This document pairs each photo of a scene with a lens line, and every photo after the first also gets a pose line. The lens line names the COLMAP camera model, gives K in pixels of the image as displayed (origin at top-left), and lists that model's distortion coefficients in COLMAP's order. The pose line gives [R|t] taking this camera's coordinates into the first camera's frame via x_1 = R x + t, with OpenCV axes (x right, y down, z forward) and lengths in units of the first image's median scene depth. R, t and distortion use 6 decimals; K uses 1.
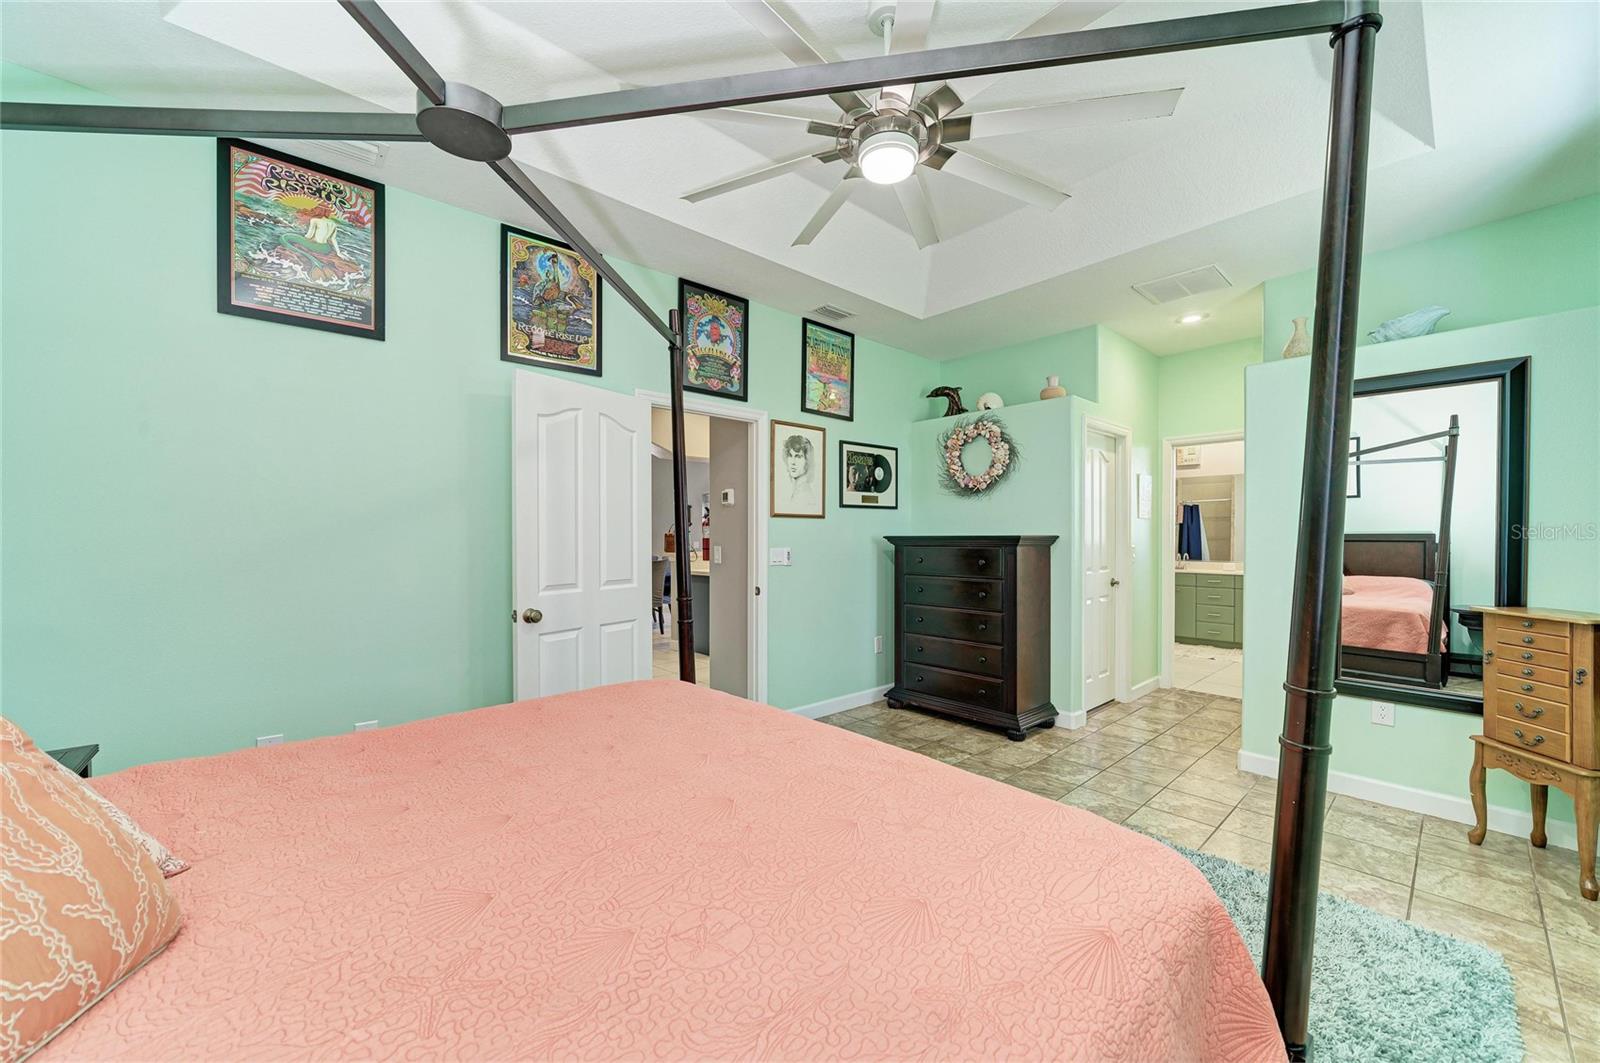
lens RADIAL K [[609.0, 0, 805.5], [0, 609.0, 537.7], [0, 0, 1]] dist [-0.001436, 0.000201]
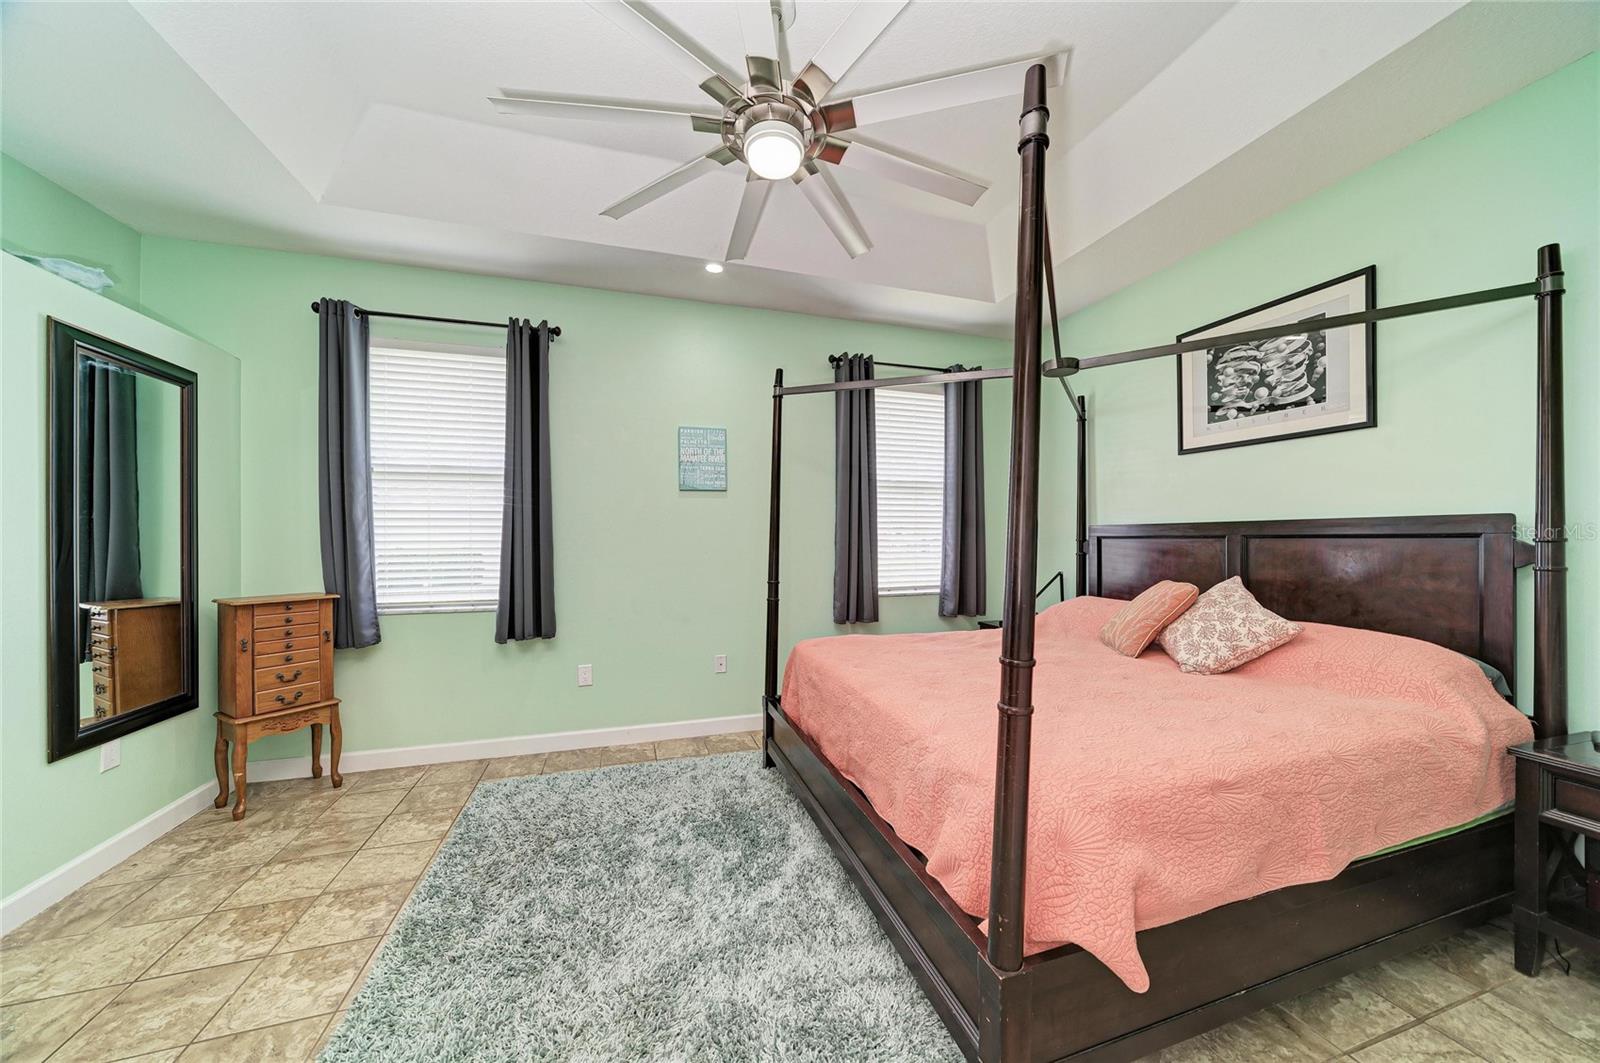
lens RADIAL K [[560.0, 0, 800.0], [0, 560.0, 531.5], [0, 0, 1]] dist [0.001009, 0.000301]
pose [[-0.898294, 0.002619, 0.439387, -0.161819], [0.004432, 0.999985, 0.003101, -0.007379], [-0.439372, 0.004733, -0.898293, 0.964257]]
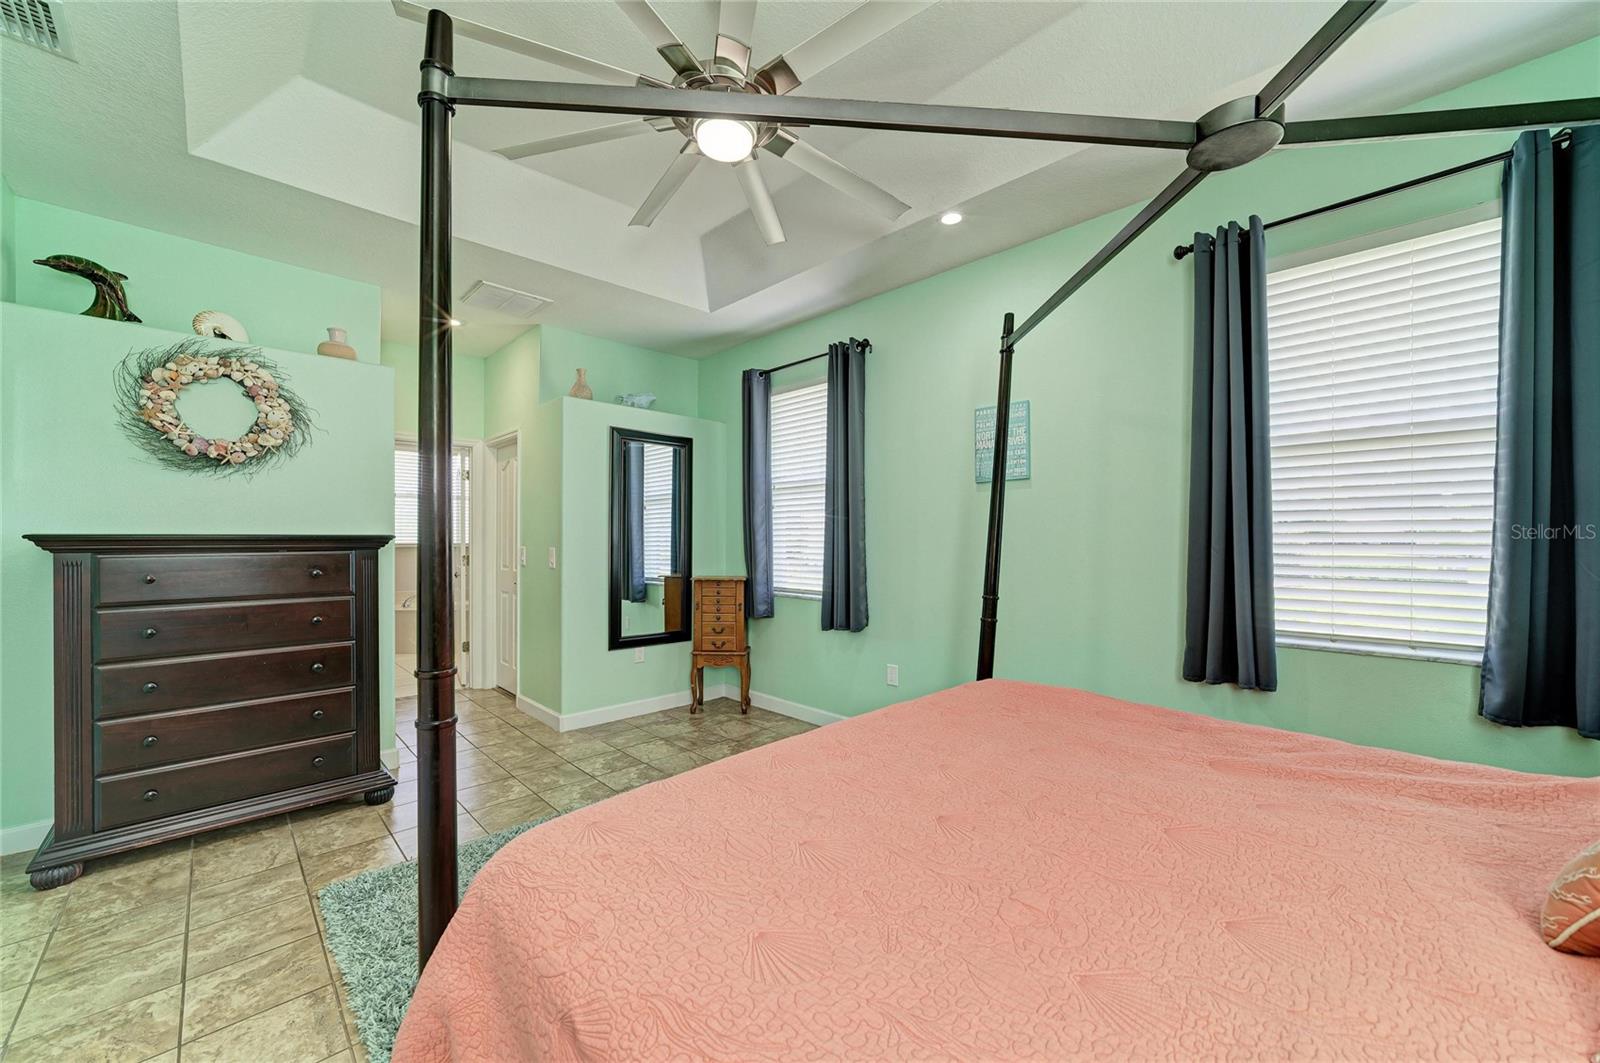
lens RADIAL K [[609.0, 0, 805.5], [0, 609.0, 537.7], [0, 0, 1]] dist [-0.001436, 0.000201]
pose [[-0.036377, 0.005200, 0.999325, -0.431847], [0.004026, 0.999979, -0.005056, 0.006528], [-0.999330, 0.003840, -0.036397, 0.489134]]
